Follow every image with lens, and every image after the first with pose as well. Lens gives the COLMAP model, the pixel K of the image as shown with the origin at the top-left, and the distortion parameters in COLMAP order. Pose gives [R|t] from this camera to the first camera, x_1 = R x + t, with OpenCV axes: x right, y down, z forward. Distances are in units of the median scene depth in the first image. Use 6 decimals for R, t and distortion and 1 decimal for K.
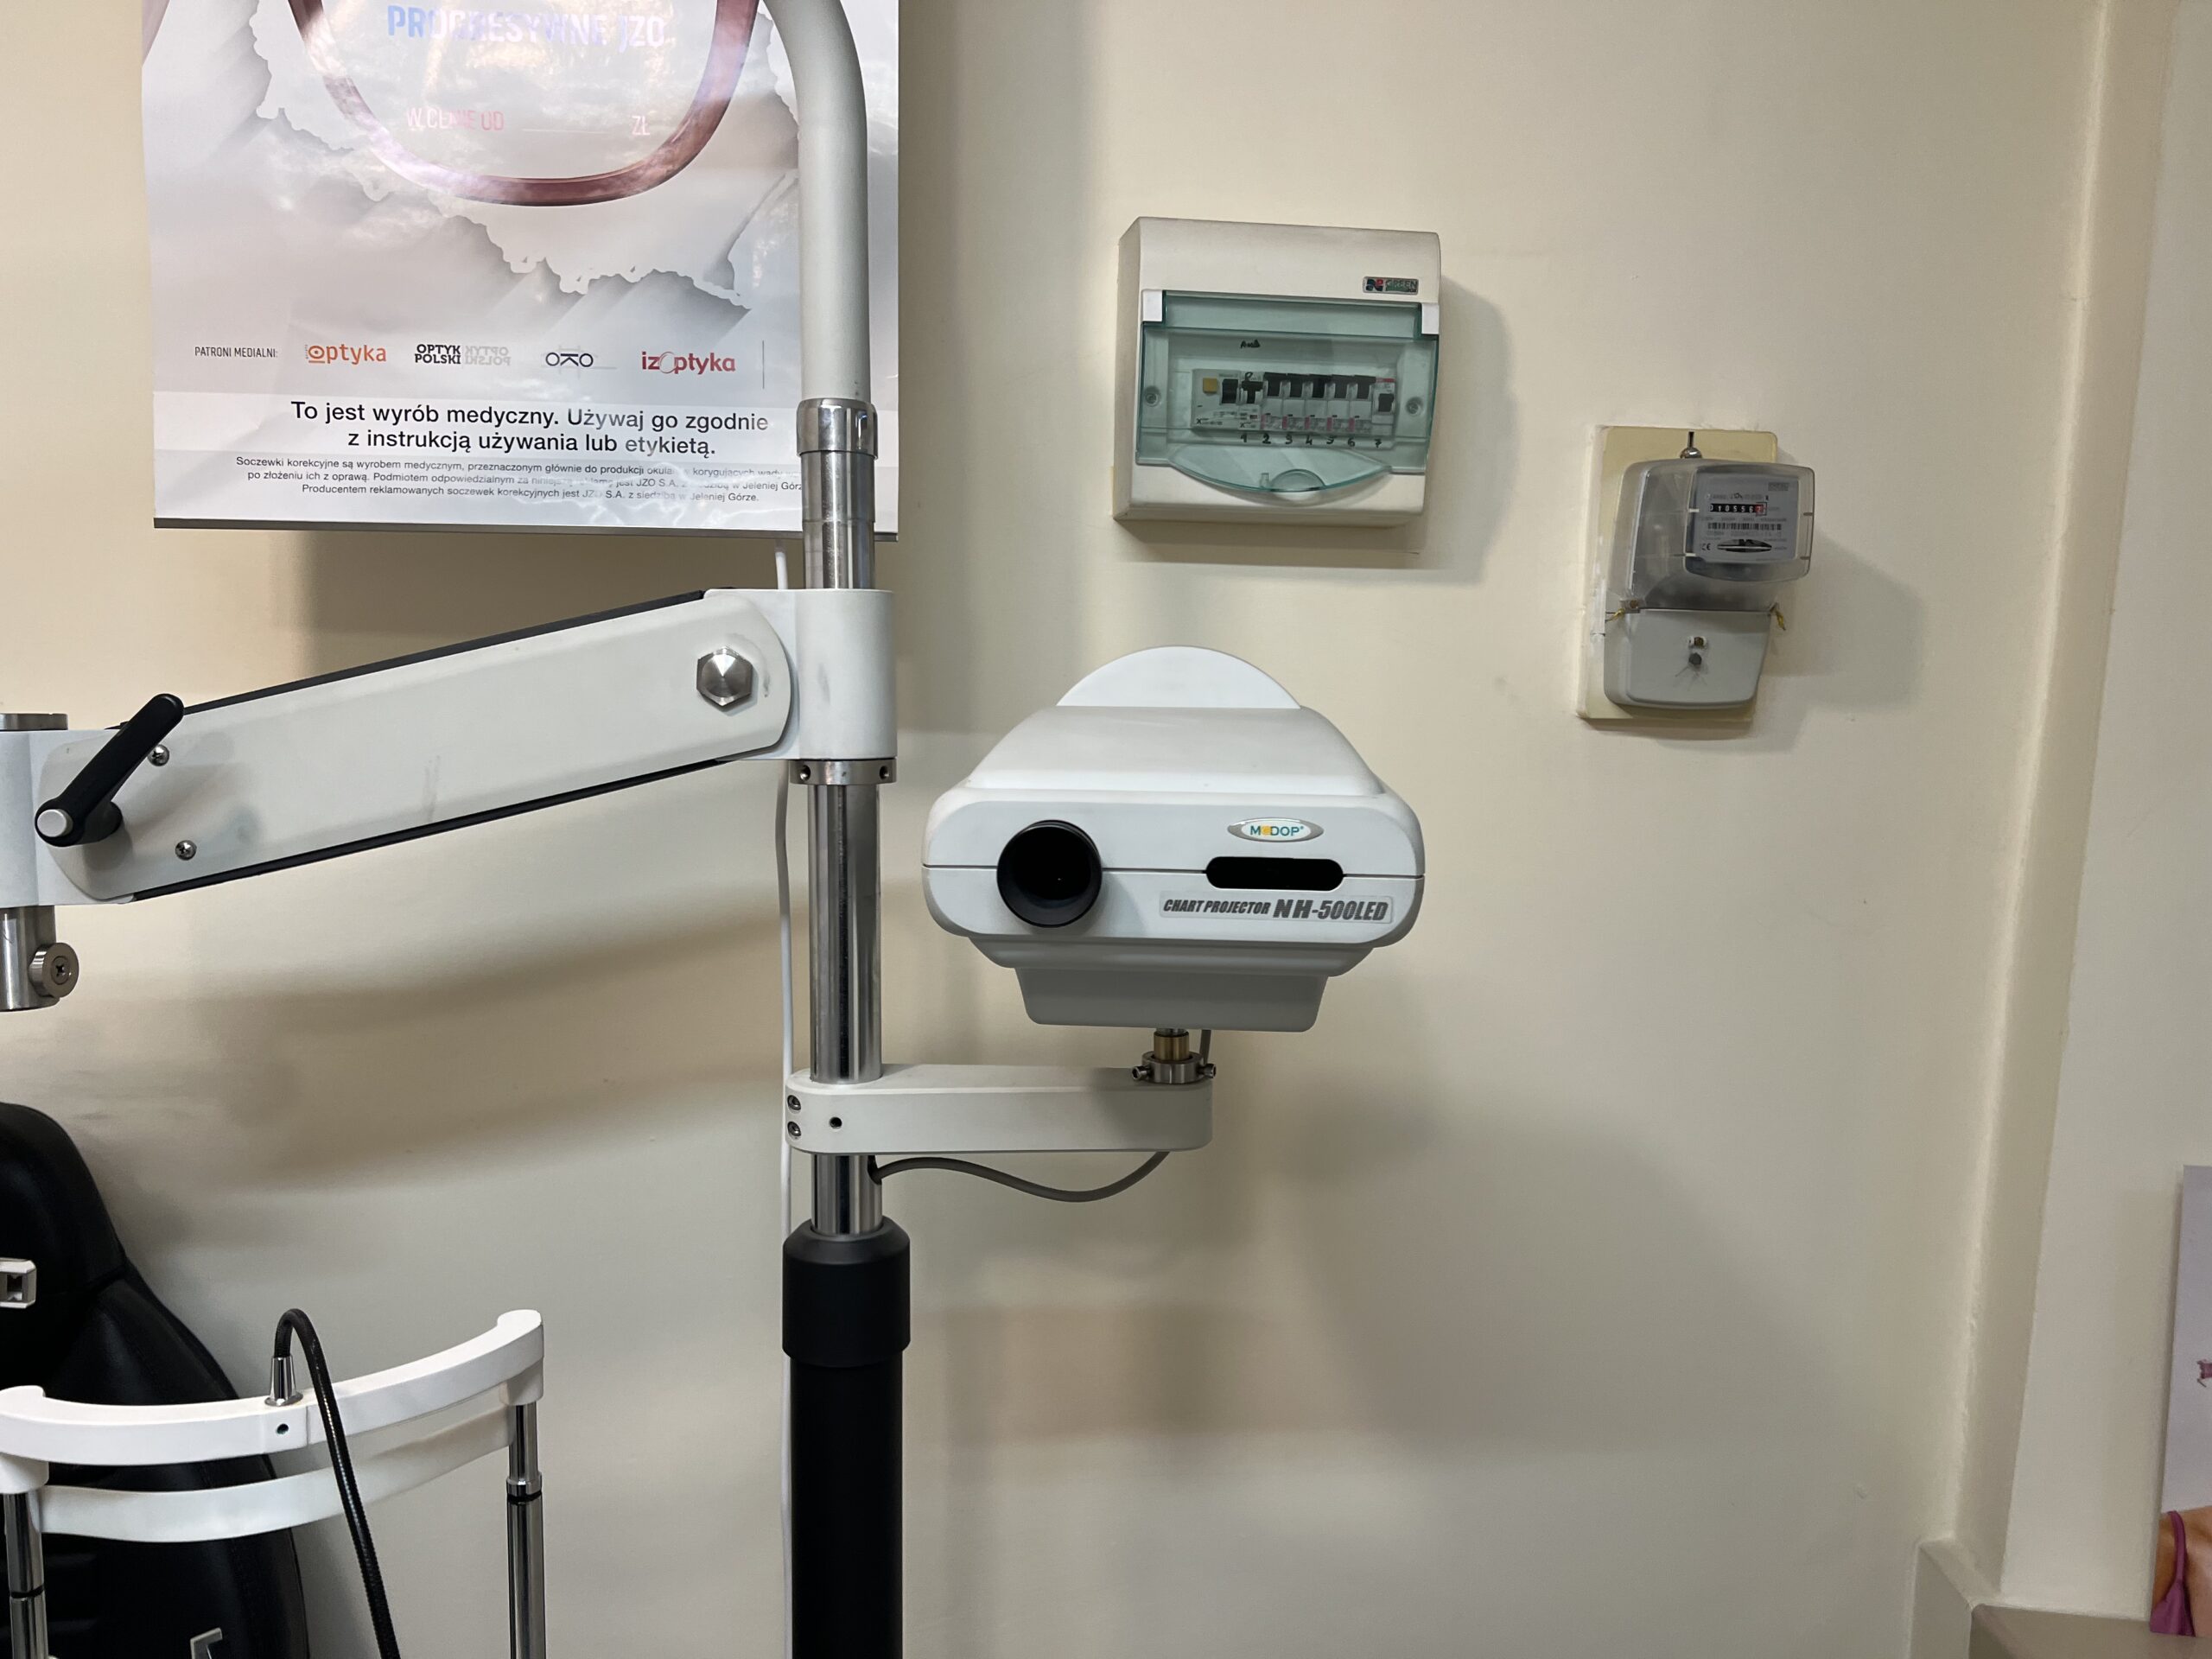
lens RADIAL K [[1680.5, 0, 1106.0], [0, 1680.5, 829.5], [0, 0, 1]] dist [0.058474, -0.070149]
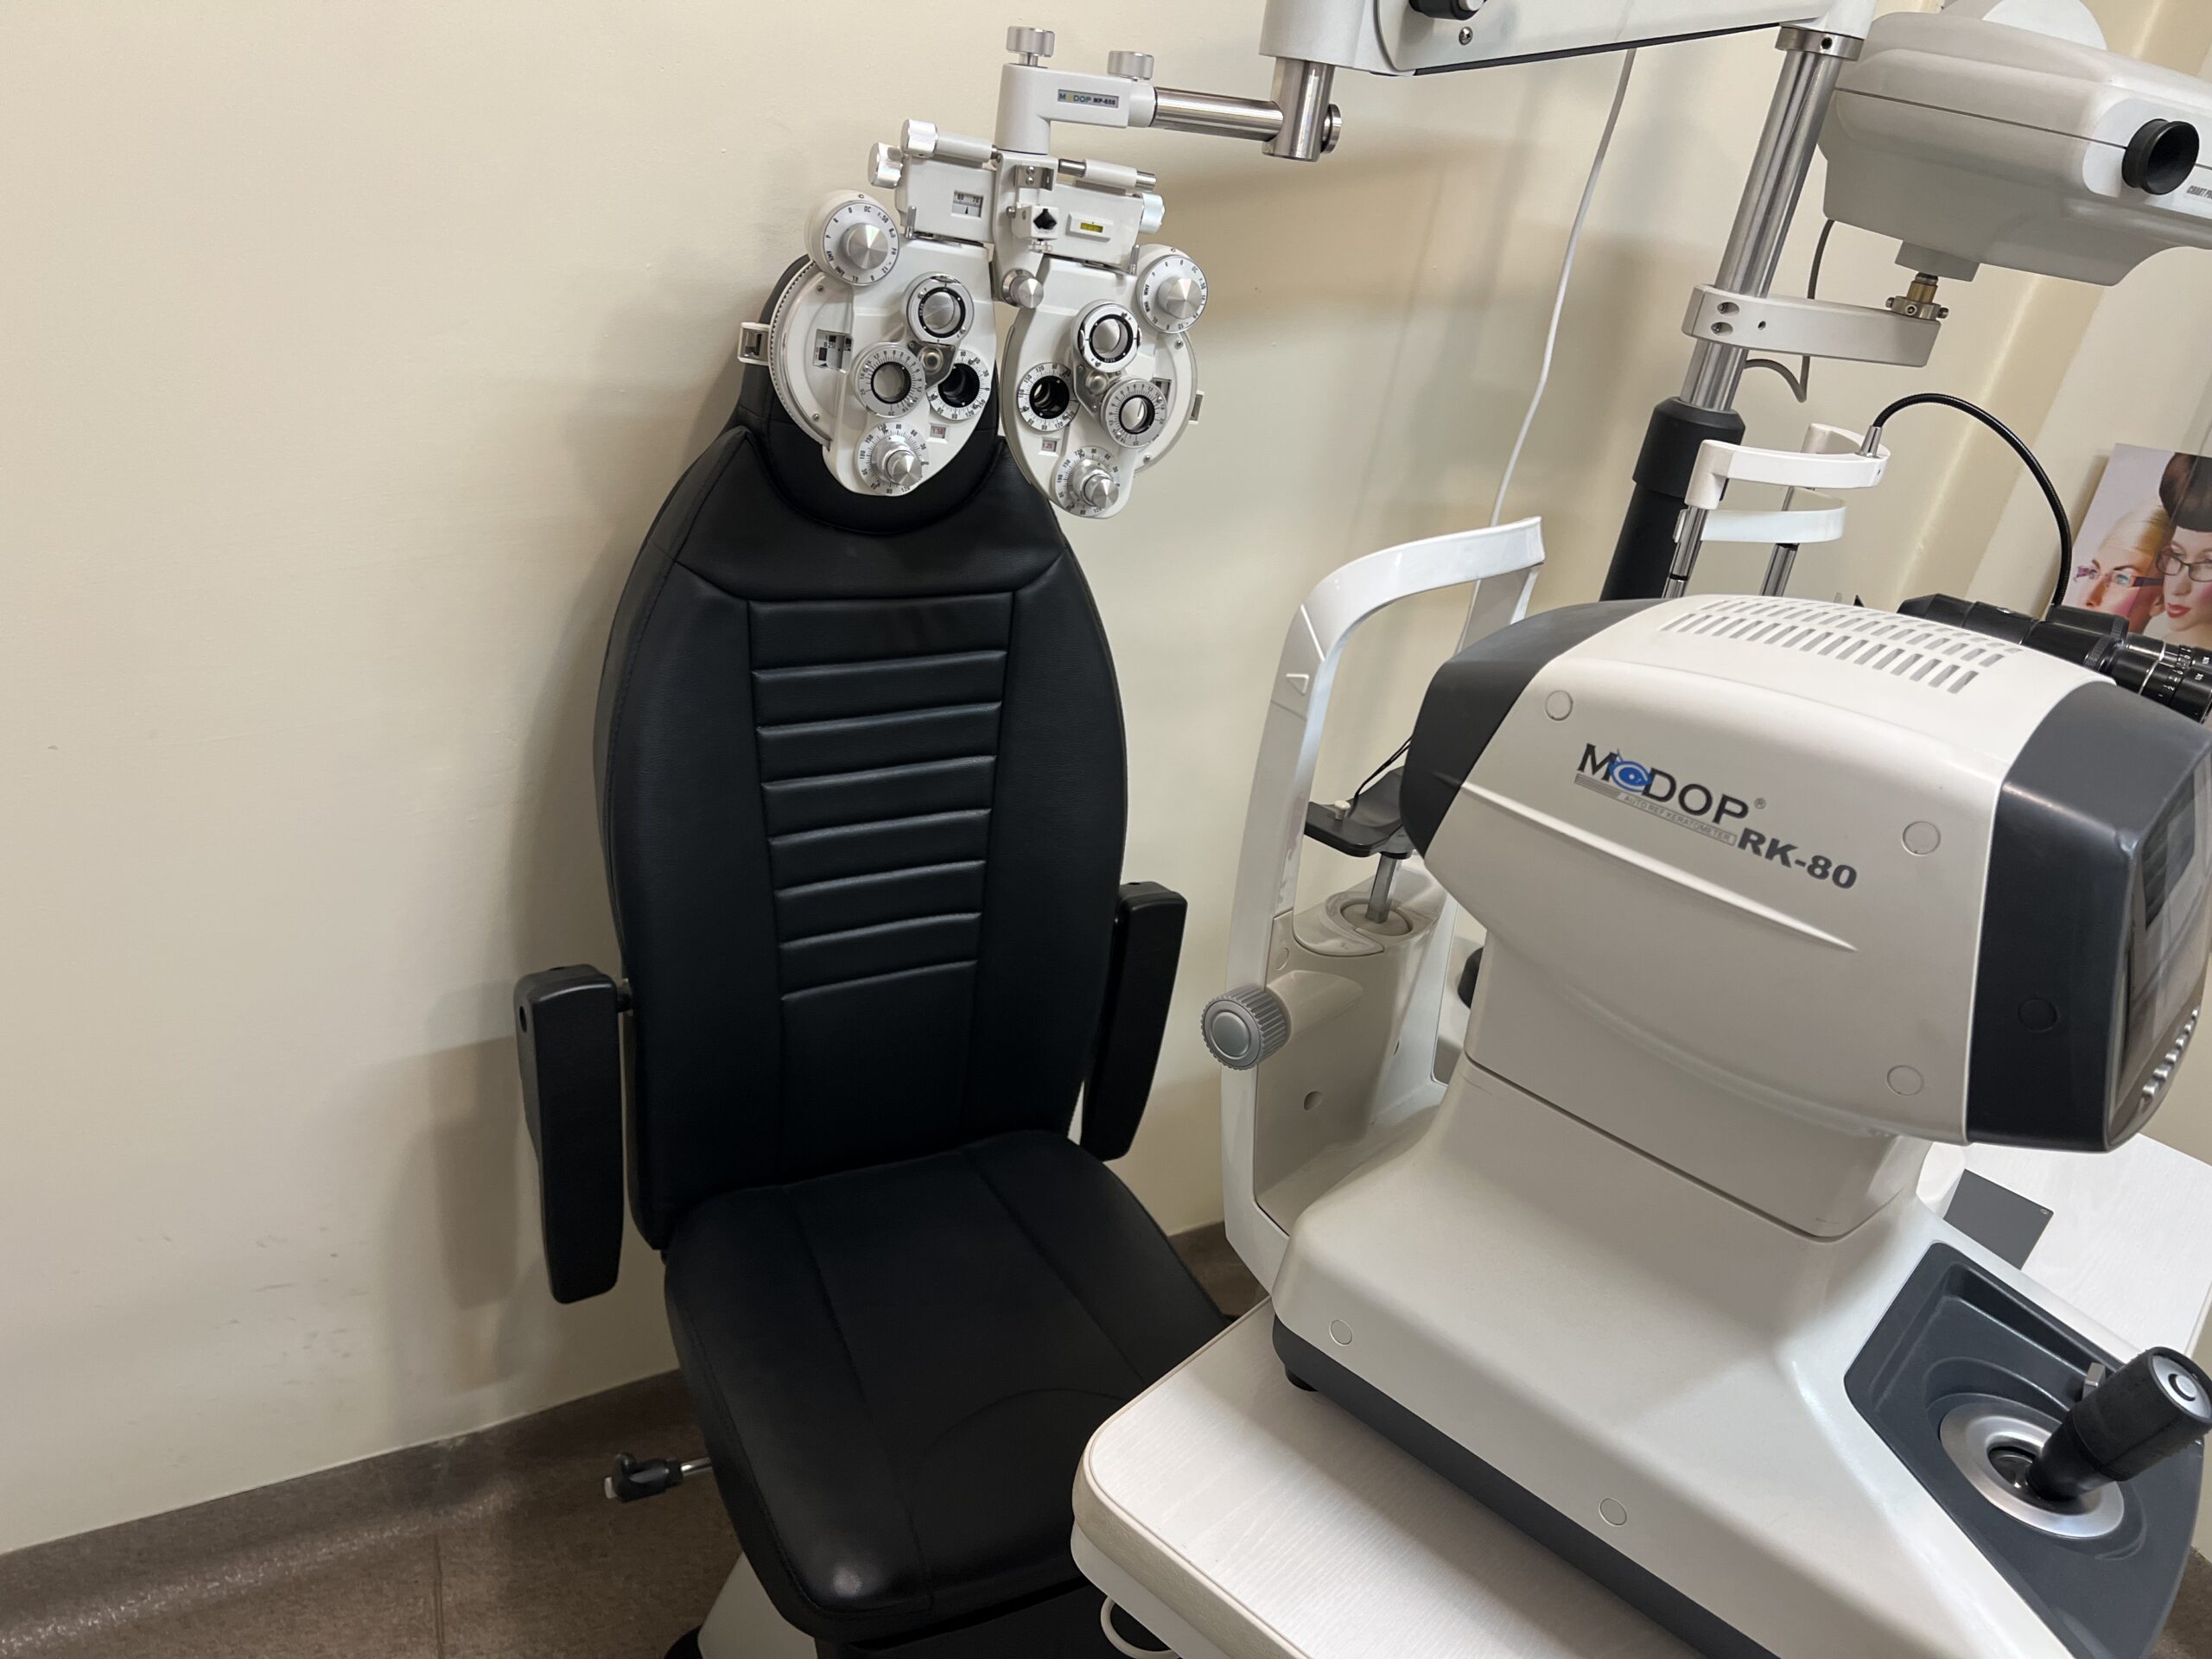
lens RADIAL K [[1680.5, 0, 1106.0], [0, 1680.5, 829.5], [0, 0, 1]] dist [0.058474, -0.070149]
pose [[0.906133, -0.034330, 0.421597, -1.207032], [-0.127398, 0.928271, 0.349402, 0.135708], [-0.403351, -0.370316, 0.836764, -0.093131]]
